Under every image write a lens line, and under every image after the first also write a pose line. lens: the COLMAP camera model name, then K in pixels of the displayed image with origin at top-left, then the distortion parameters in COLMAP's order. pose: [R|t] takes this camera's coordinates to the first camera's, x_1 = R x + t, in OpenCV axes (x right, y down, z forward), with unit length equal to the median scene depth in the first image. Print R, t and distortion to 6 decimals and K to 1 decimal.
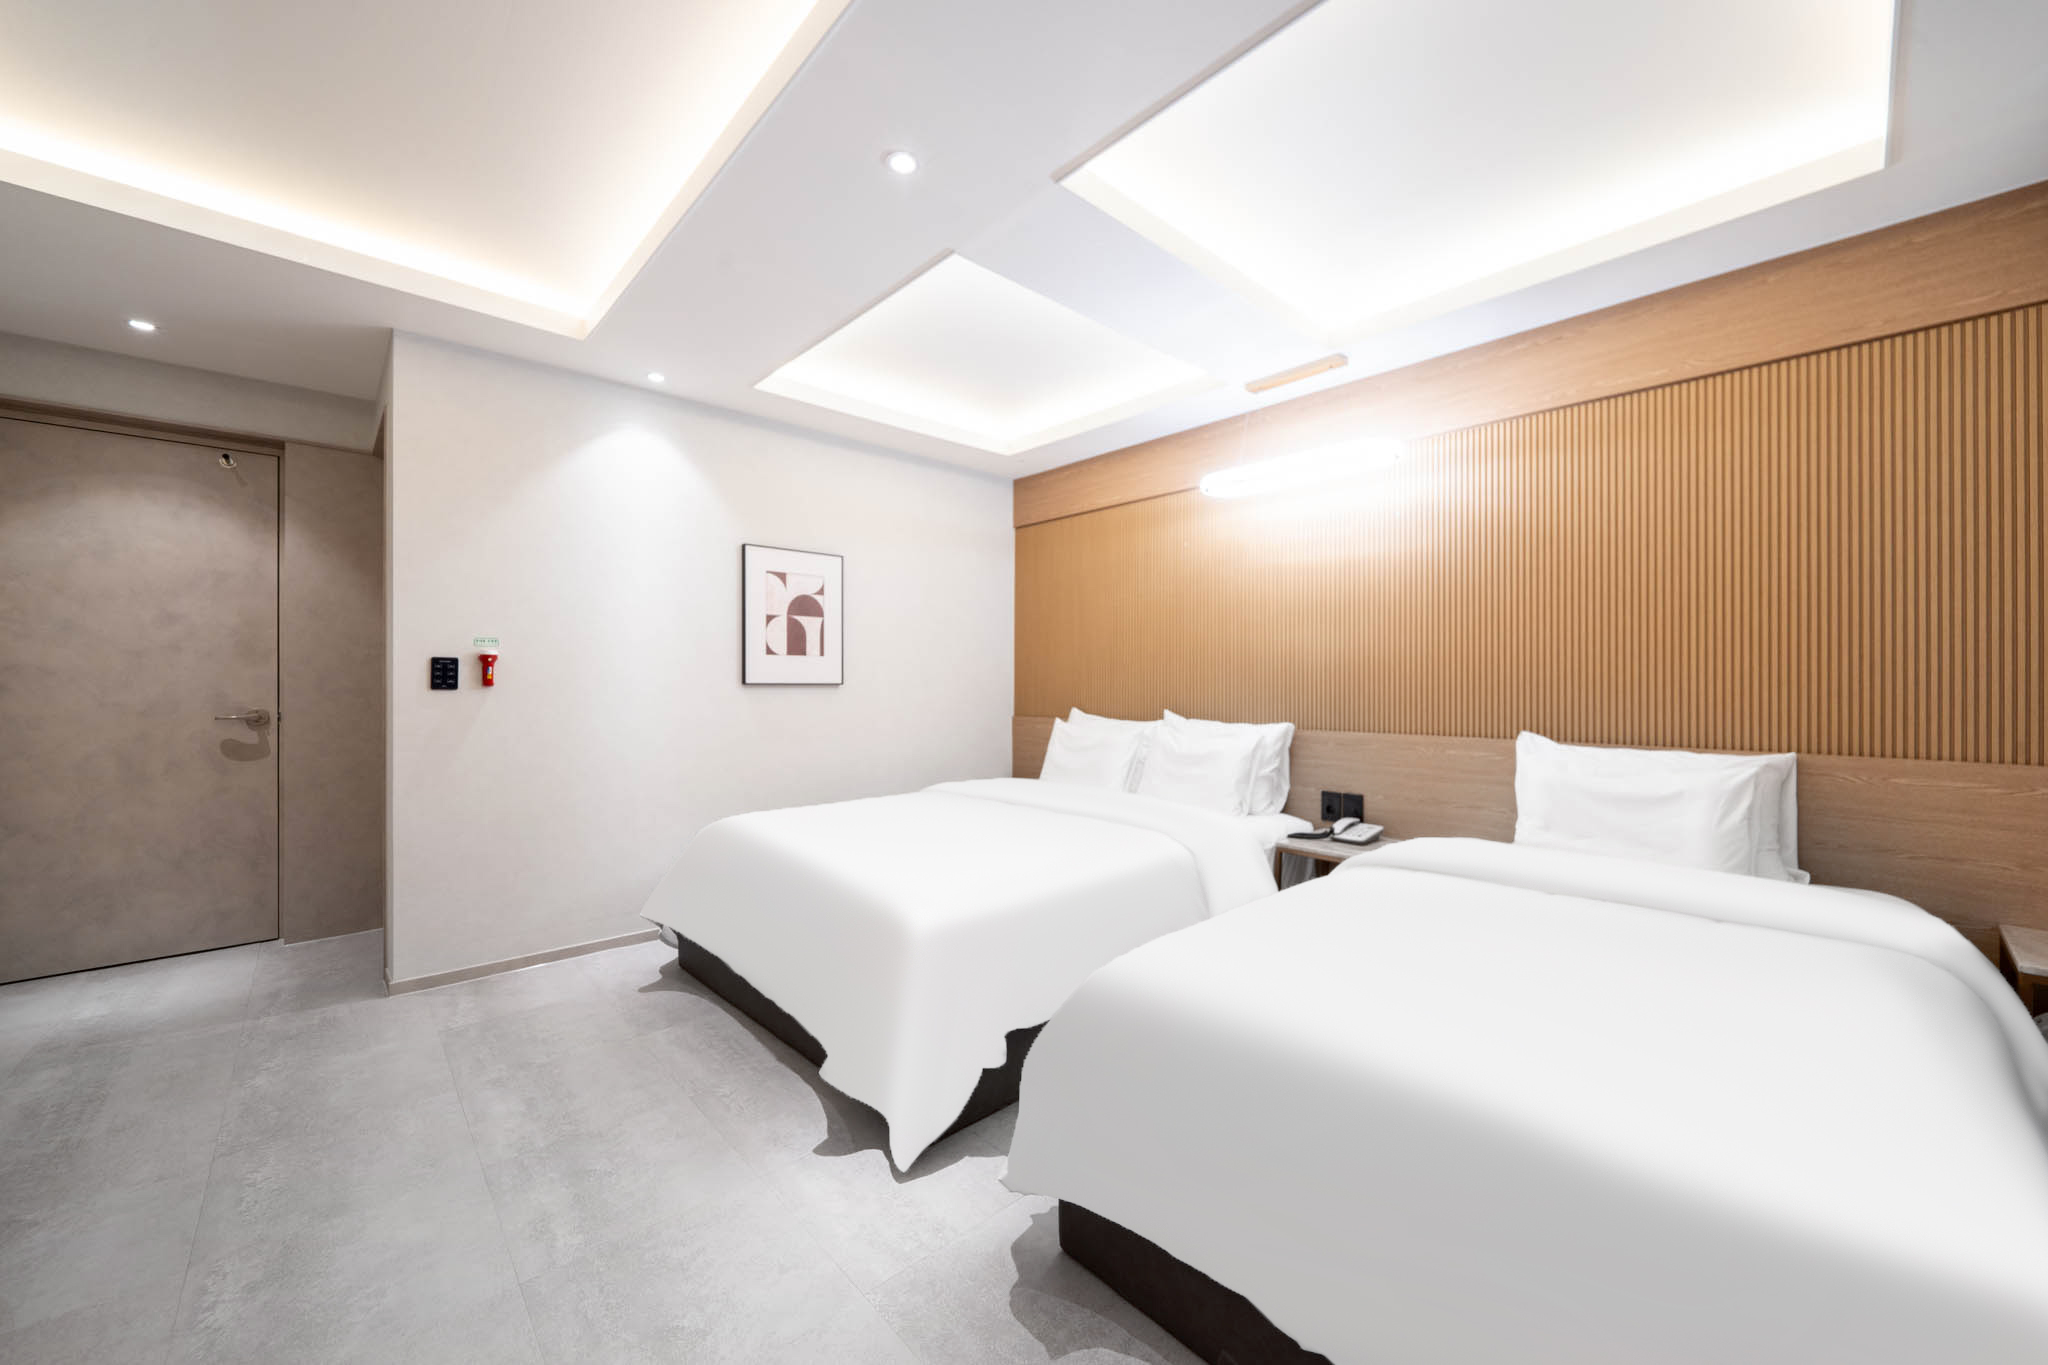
lens RADIAL K [[768.4, 0, 1035.0], [0, 768.4, 682.9], [0, 0, 1]] dist [0.000131, 0.000099]
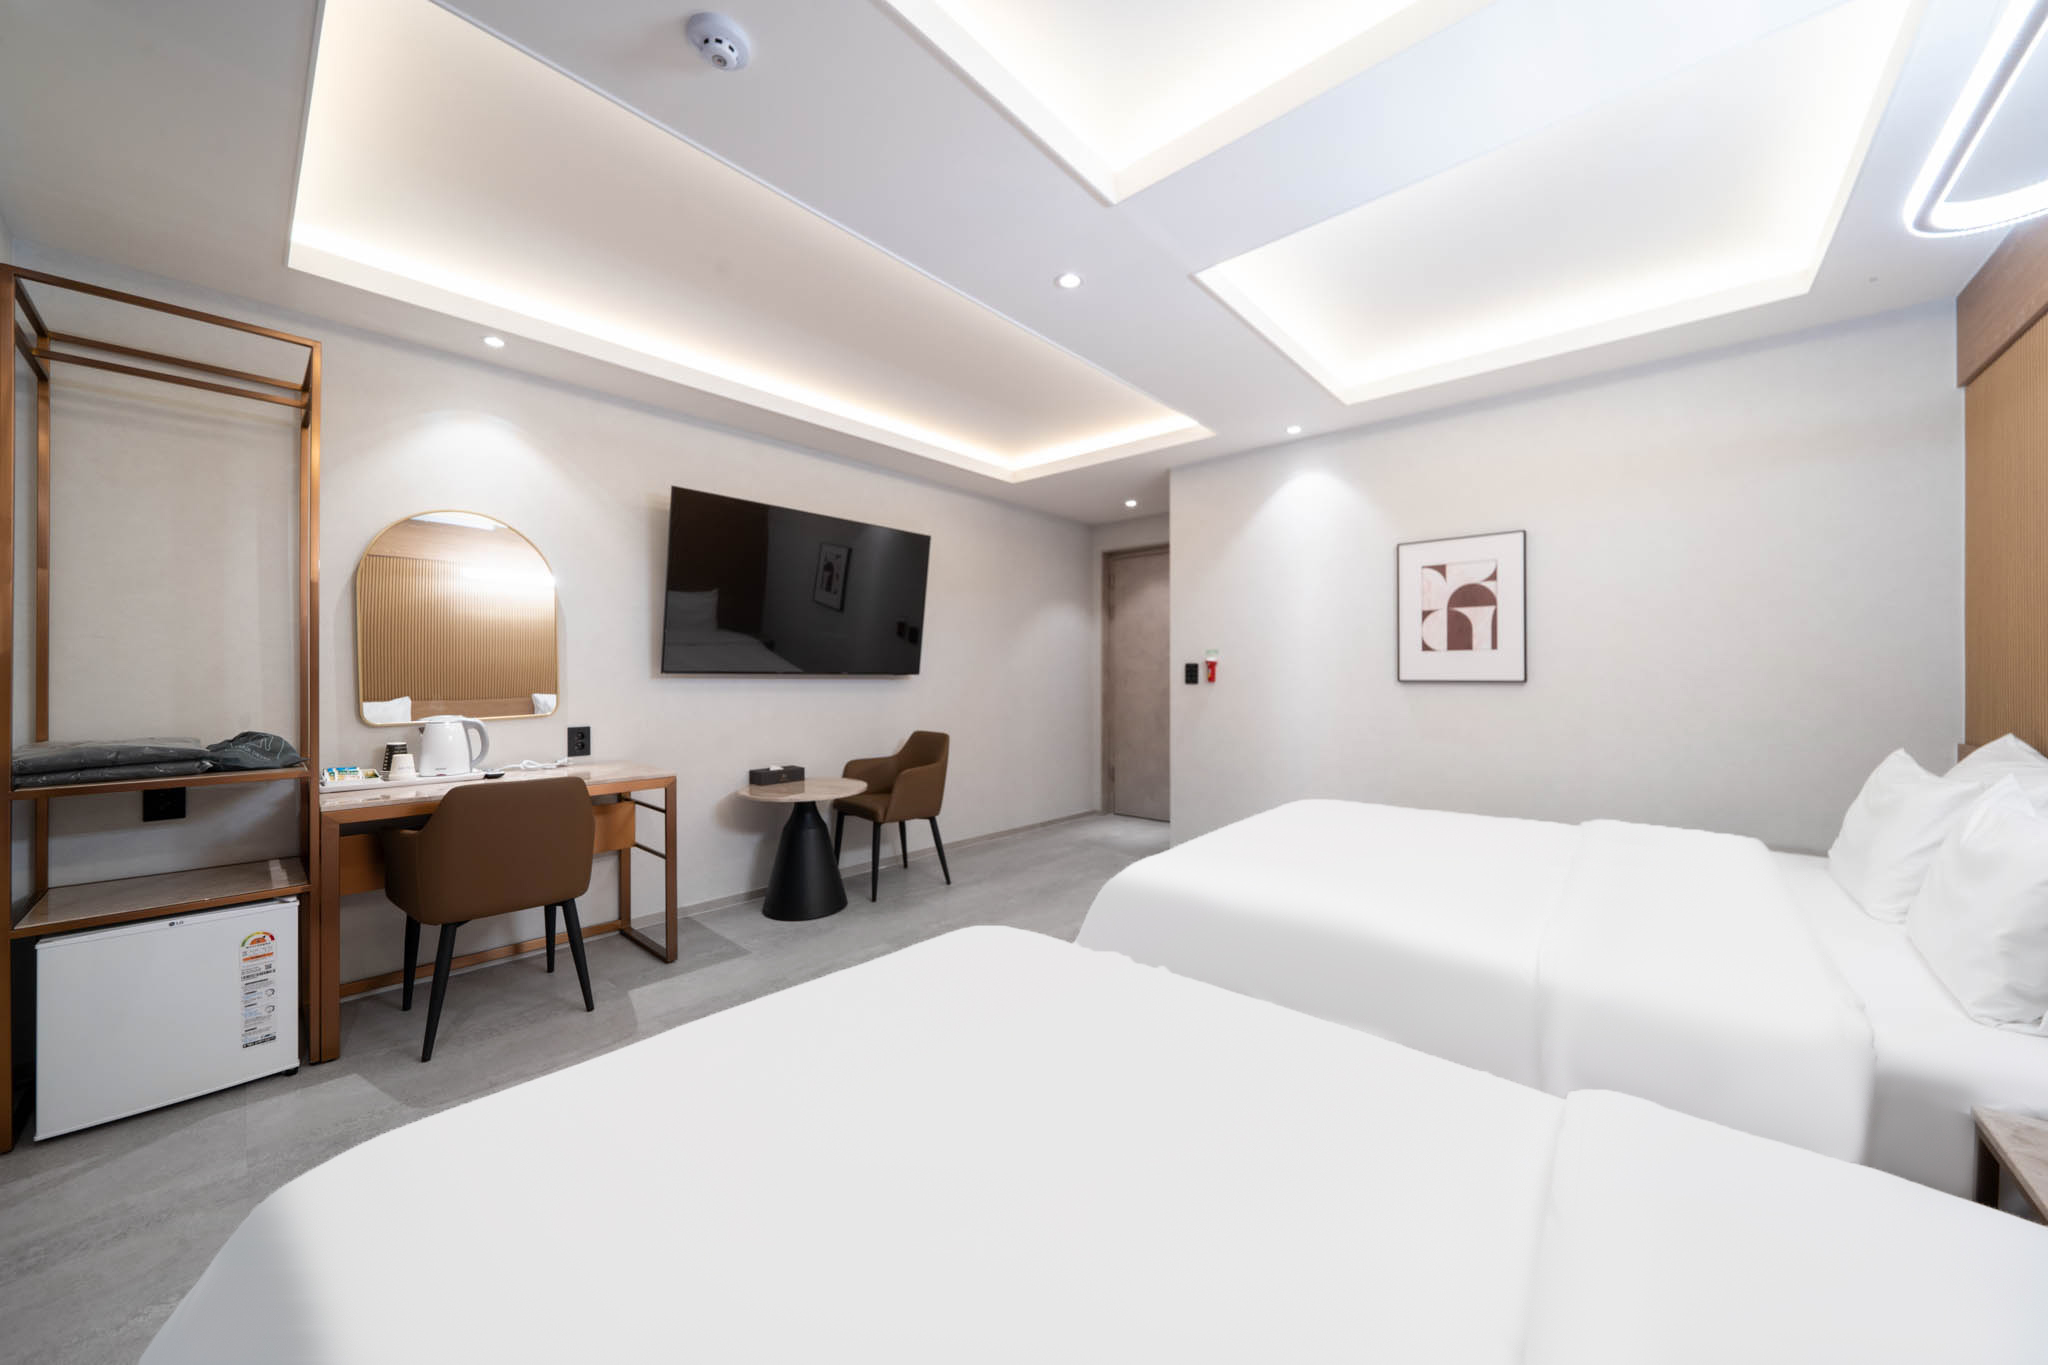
lens RADIAL K [[707.7, 0, 1032.0], [0, 707.7, 678.1], [0, 0, 1]] dist [0.000156, 0.000085]
pose [[0.096371, 0.002119, -0.995343, 0.547197], [0.003721, 0.999990, 0.002489, -0.007047], [0.995339, -0.003943, 0.096362, 0.448020]]
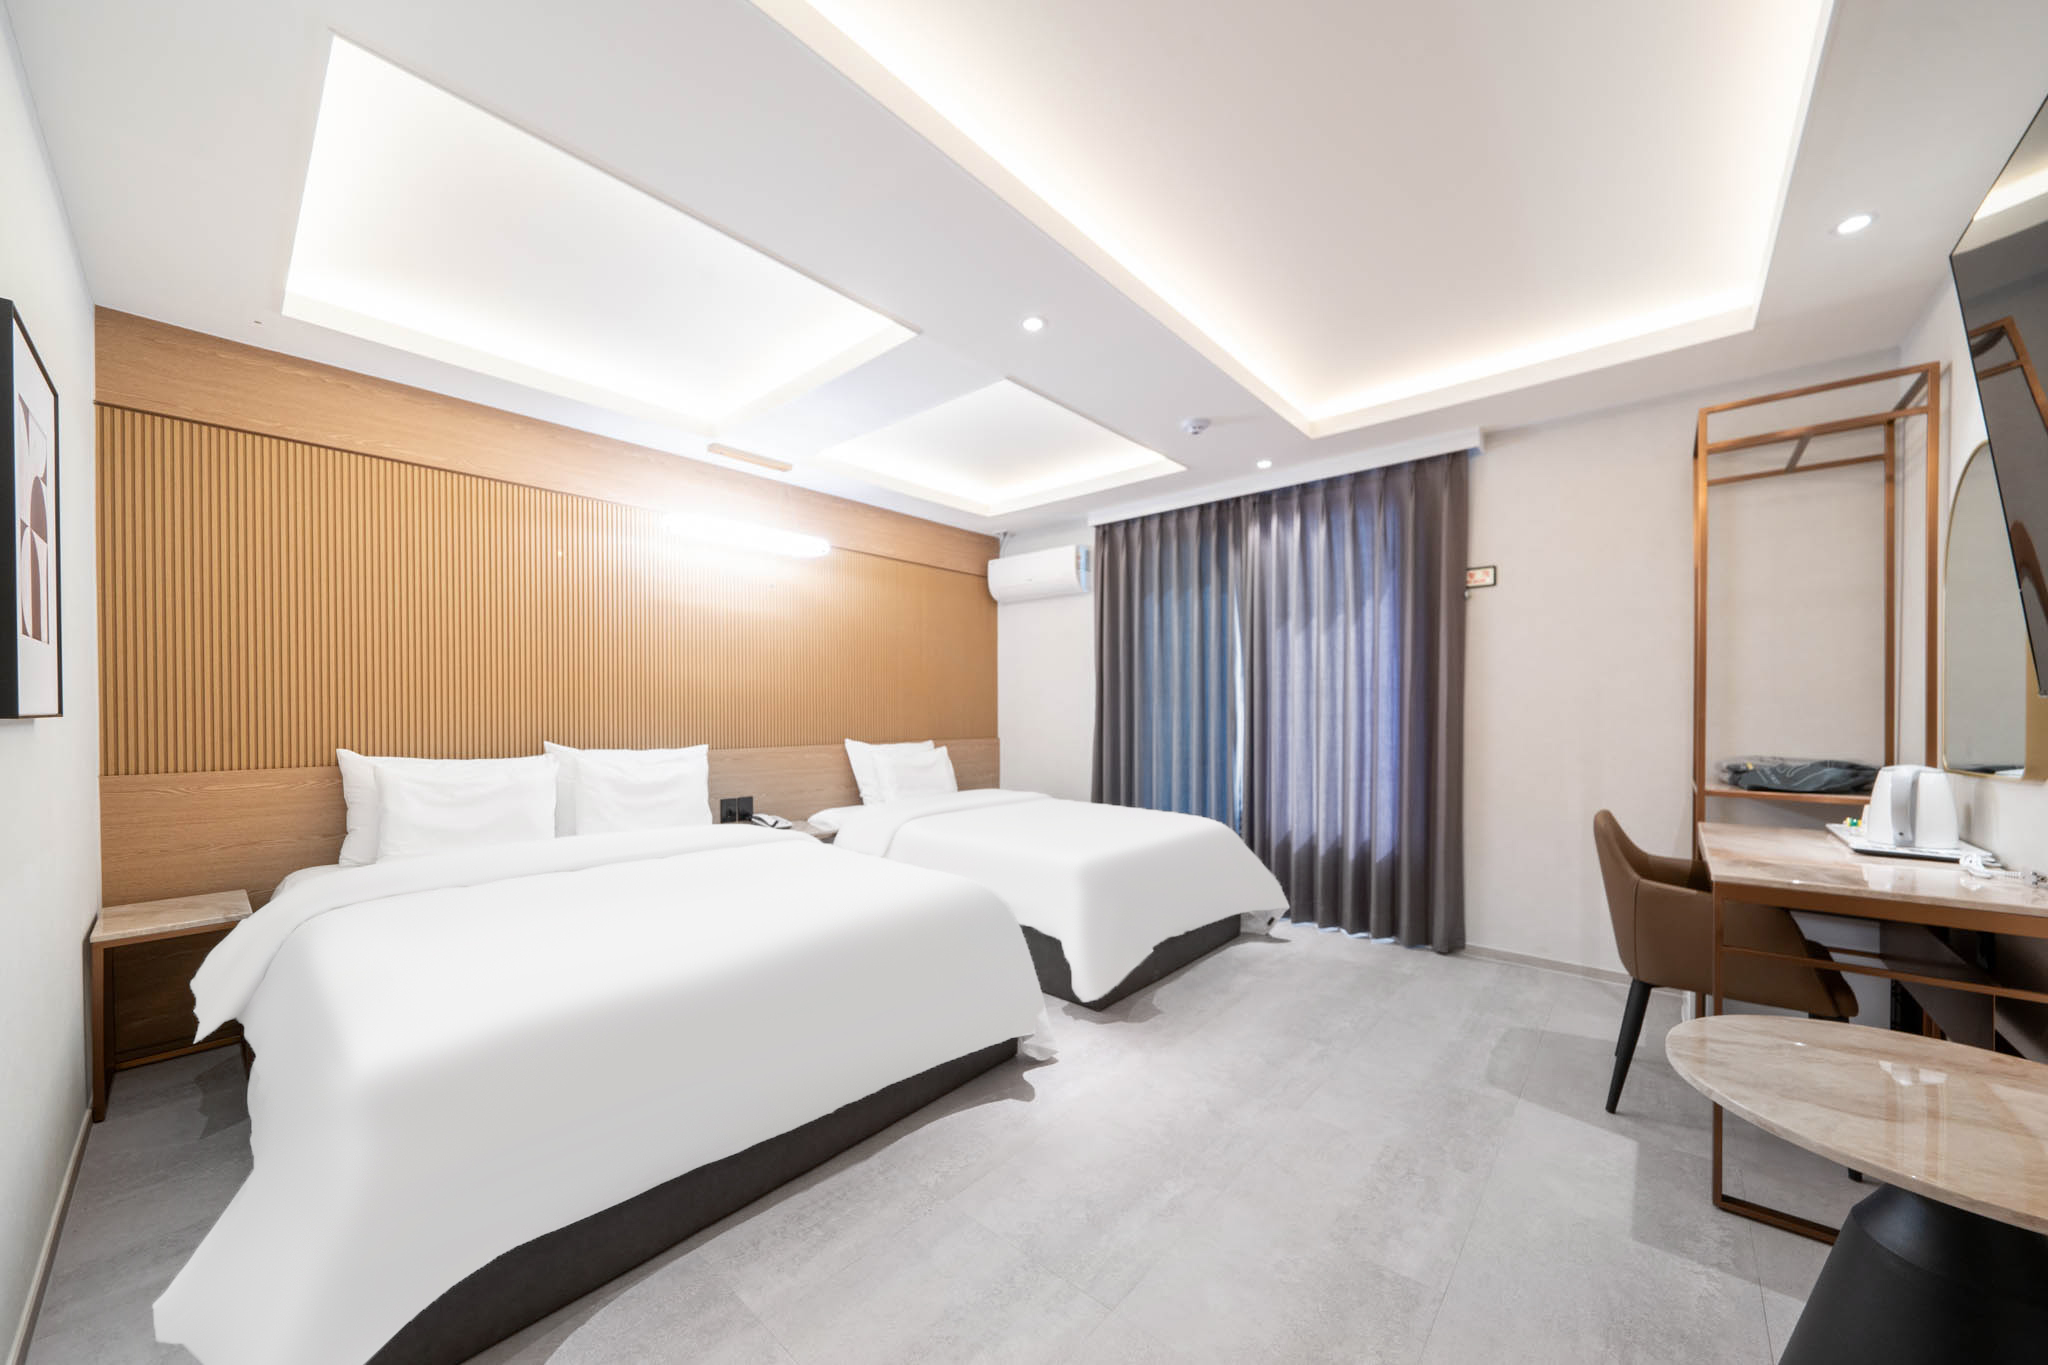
lens RADIAL K [[707.7, 0, 1043.2], [0, 707.7, 712.6], [0, 0, 1]] dist [0.000156, 0.000085]
pose [[-0.109434, -0.003700, 0.993987, -0.762727], [0.002957, 0.999987, 0.004048, 0.001241], [-0.993990, 0.003382, -0.109422, 0.606882]]
